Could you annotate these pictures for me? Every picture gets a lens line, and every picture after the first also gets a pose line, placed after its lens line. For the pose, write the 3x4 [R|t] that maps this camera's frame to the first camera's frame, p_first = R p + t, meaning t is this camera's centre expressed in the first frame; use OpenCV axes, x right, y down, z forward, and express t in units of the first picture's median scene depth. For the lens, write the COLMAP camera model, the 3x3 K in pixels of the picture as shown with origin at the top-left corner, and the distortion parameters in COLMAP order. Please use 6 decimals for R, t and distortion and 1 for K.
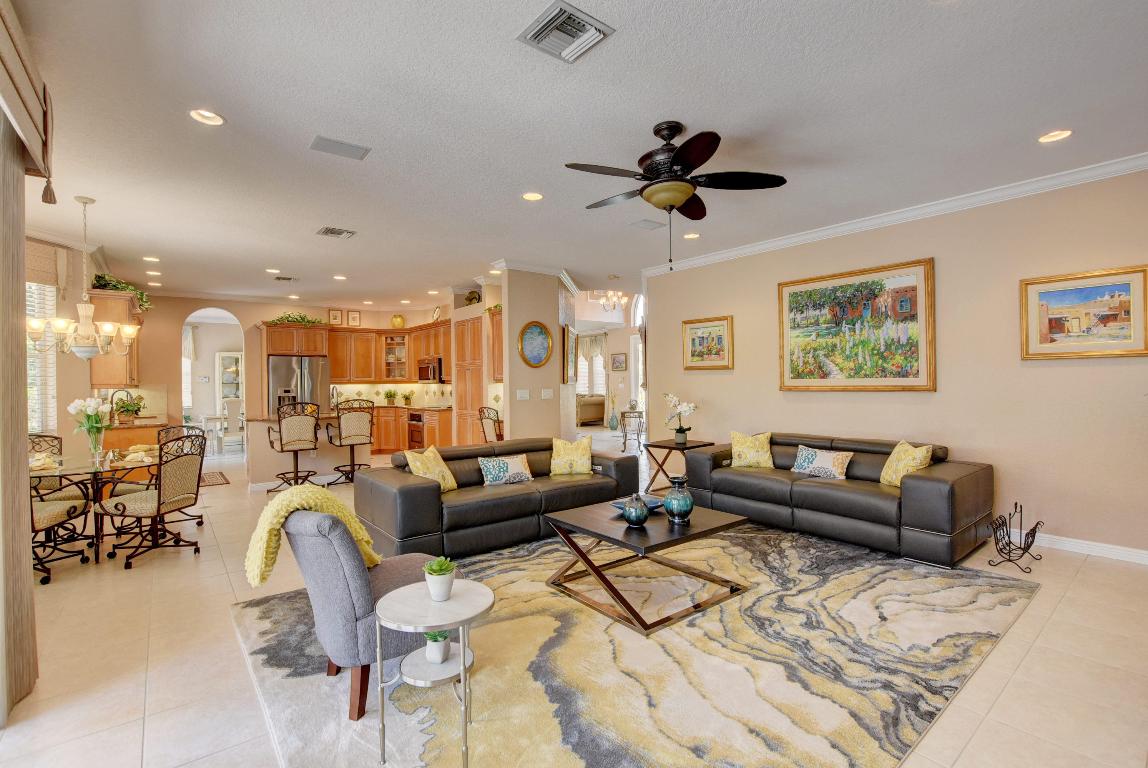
lens RADIAL K [[518.8, 0, 576.2], [0, 518.8, 383.9], [0, 0, 1]] dist [-0.027854, 0.003086]
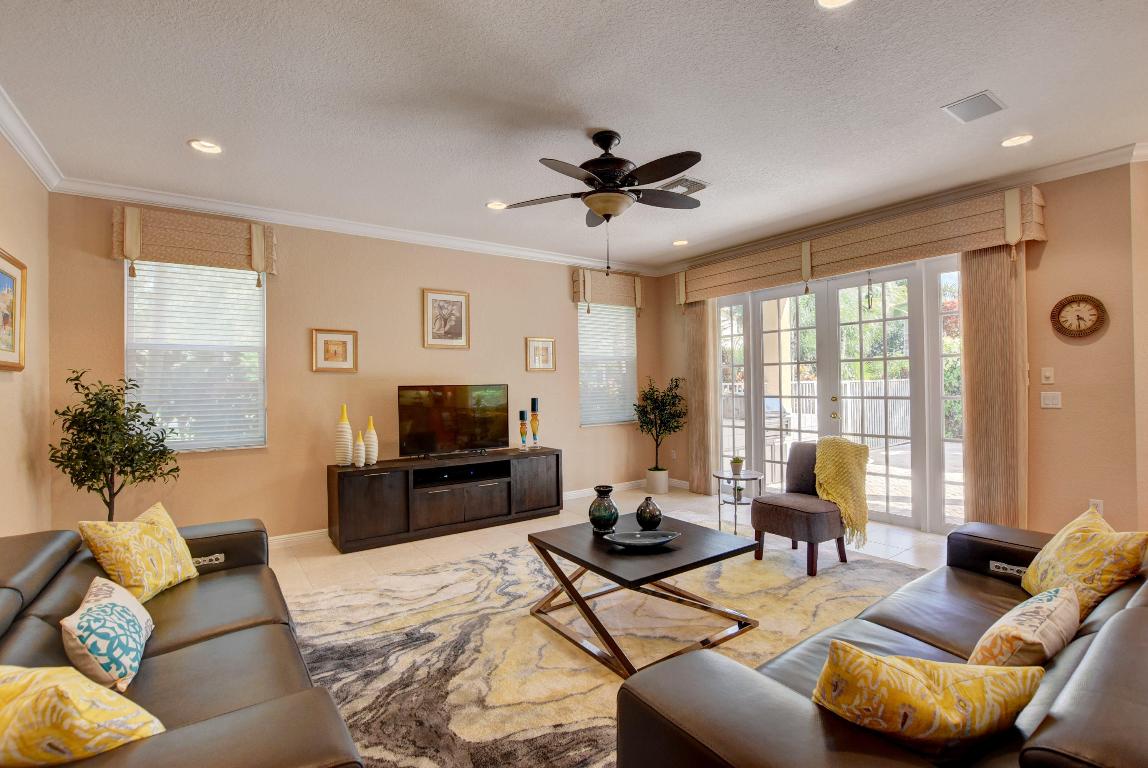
lens RADIAL K [[518.8, 0, 579.6], [0, 518.8, 385.6], [0, 0, 1]] dist [-0.027854, 0.003086]
pose [[-0.998999, 0.018835, 0.040585, 0.196235], [0.018963, 0.999816, 0.002776, -0.011695], [-0.040525, 0.003543, -0.999172, 1.911117]]
